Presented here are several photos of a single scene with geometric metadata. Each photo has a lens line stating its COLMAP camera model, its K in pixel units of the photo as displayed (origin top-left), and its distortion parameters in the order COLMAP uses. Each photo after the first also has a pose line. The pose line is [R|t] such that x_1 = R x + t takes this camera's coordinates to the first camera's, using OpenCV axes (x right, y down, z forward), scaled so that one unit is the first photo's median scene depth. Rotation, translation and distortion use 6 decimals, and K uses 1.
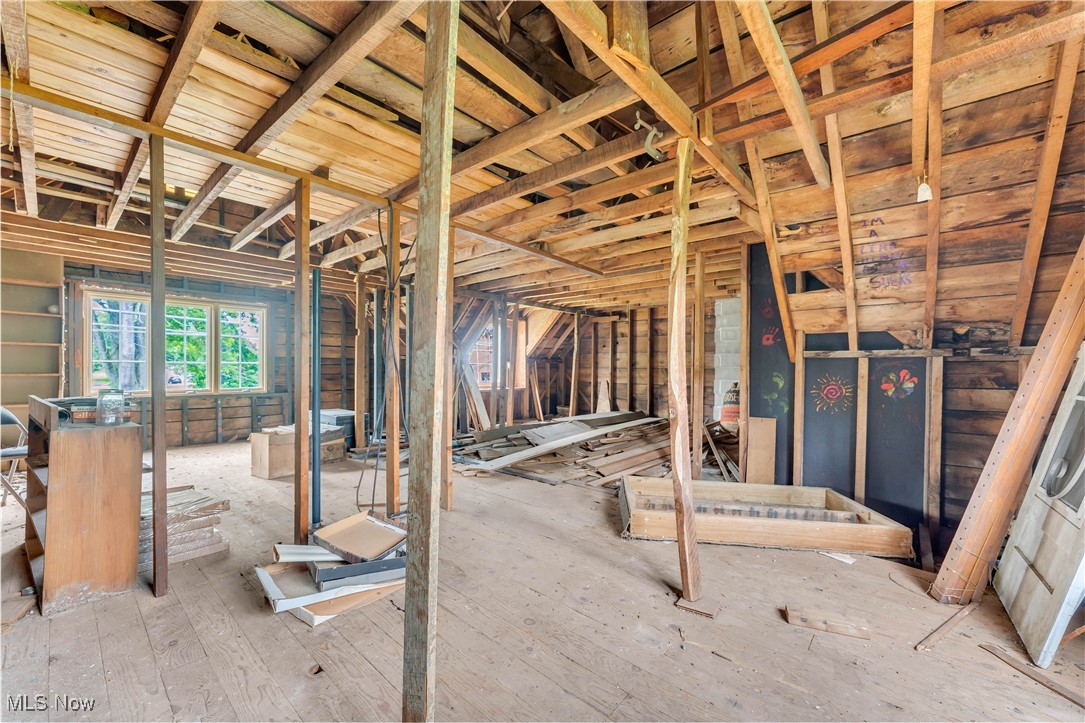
lens RADIAL K [[432.1, 0, 536.5], [0, 432.1, 367.8], [0, 0, 1]] dist [0.001116, -0.000054]
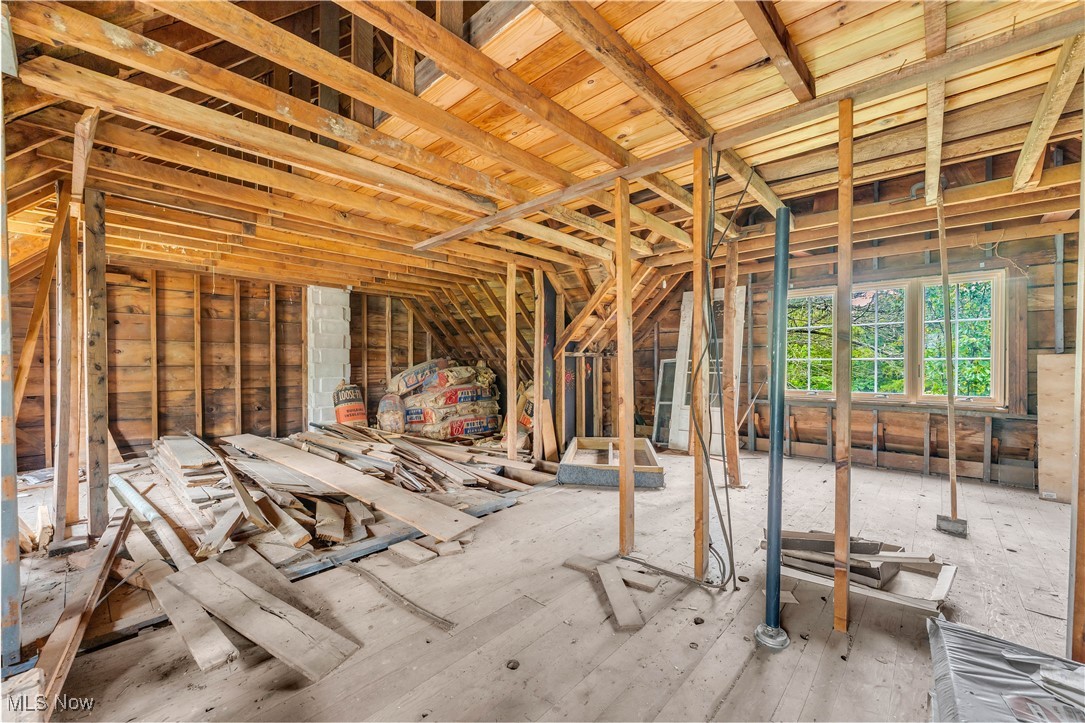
lens RADIAL K [[432.1, 0, 537.4], [0, 432.1, 362.6], [0, 0, 1]] dist [0.001116, -0.000054]
pose [[0.031213, -0.007251, 0.999486, -0.382177], [0.006080, 0.999957, 0.007065, -0.005051], [-0.999494, 0.005856, 0.031256, 0.444116]]
